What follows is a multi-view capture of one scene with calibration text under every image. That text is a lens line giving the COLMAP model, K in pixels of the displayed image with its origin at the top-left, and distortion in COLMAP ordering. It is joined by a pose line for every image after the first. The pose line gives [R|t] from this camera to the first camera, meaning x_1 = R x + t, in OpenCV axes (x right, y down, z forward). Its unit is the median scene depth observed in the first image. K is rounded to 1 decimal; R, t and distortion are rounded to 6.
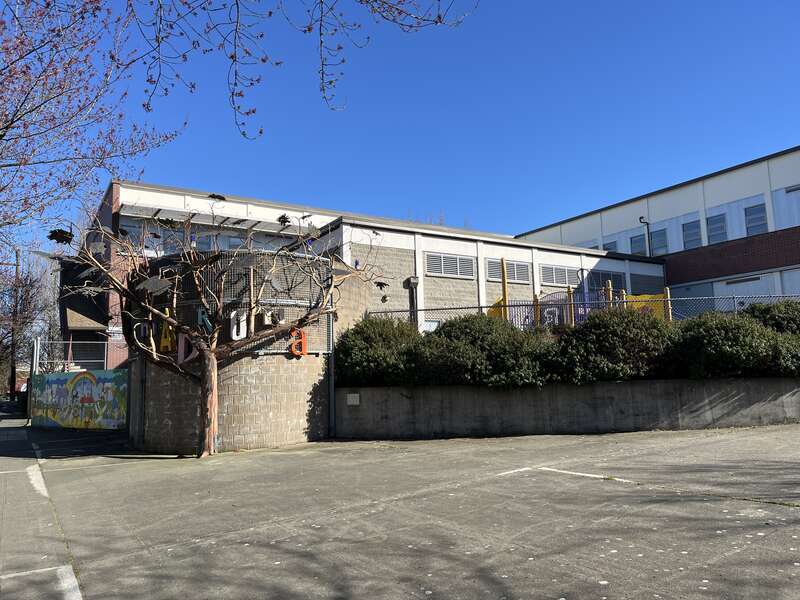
lens RADIAL K [[605.1, 0, 400.0], [0, 605.1, 300.0], [0, 0, 1]] dist [0.035105, -0.001395]
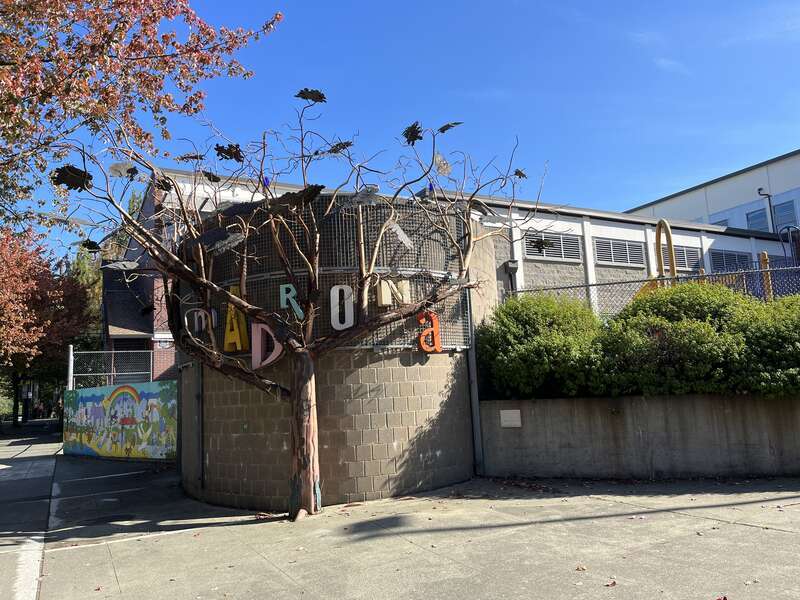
lens RADIAL K [[605.1, 0, 400.0], [0, 605.1, 300.0], [0, 0, 1]] dist [0.035105, -0.001395]
pose [[0.997433, -0.031909, -0.064095, -0.109061], [0.031129, 0.999429, -0.013140, 0.029458], [0.064478, 0.011111, 0.997857, 0.241519]]
